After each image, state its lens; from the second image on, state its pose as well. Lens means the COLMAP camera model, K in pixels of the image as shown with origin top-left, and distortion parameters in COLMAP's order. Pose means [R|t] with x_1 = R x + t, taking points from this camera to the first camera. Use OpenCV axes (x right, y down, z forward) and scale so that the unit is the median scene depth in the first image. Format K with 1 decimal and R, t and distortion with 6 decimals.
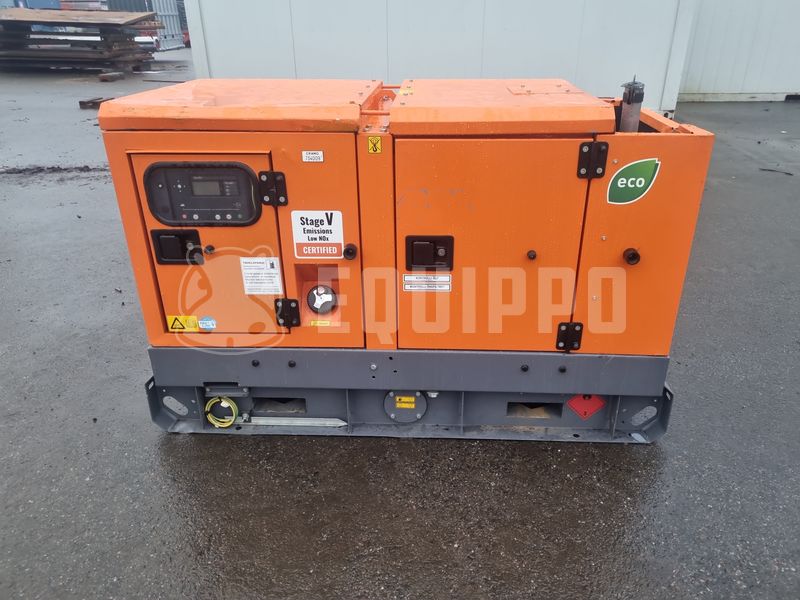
lens RADIAL K [[600.9, 0, 417.4], [0, 600.9, 299.5], [0, 0, 1]] dist [0.041242, -0.018009]
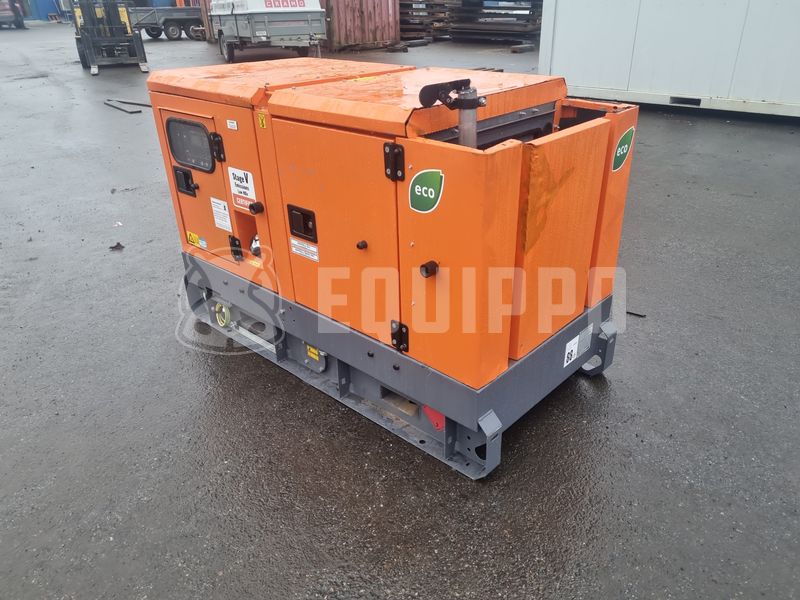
lens RADIAL K [[600.9, 0, 402.3], [0, 600.9, 302.4], [0, 0, 1]] dist [0.041242, -0.018009]
pose [[0.768989, 0.283794, -0.572815, 0.865949], [-0.259334, 0.957502, 0.126233, -0.127938], [0.584296, 0.051479, 0.809906, 0.202493]]
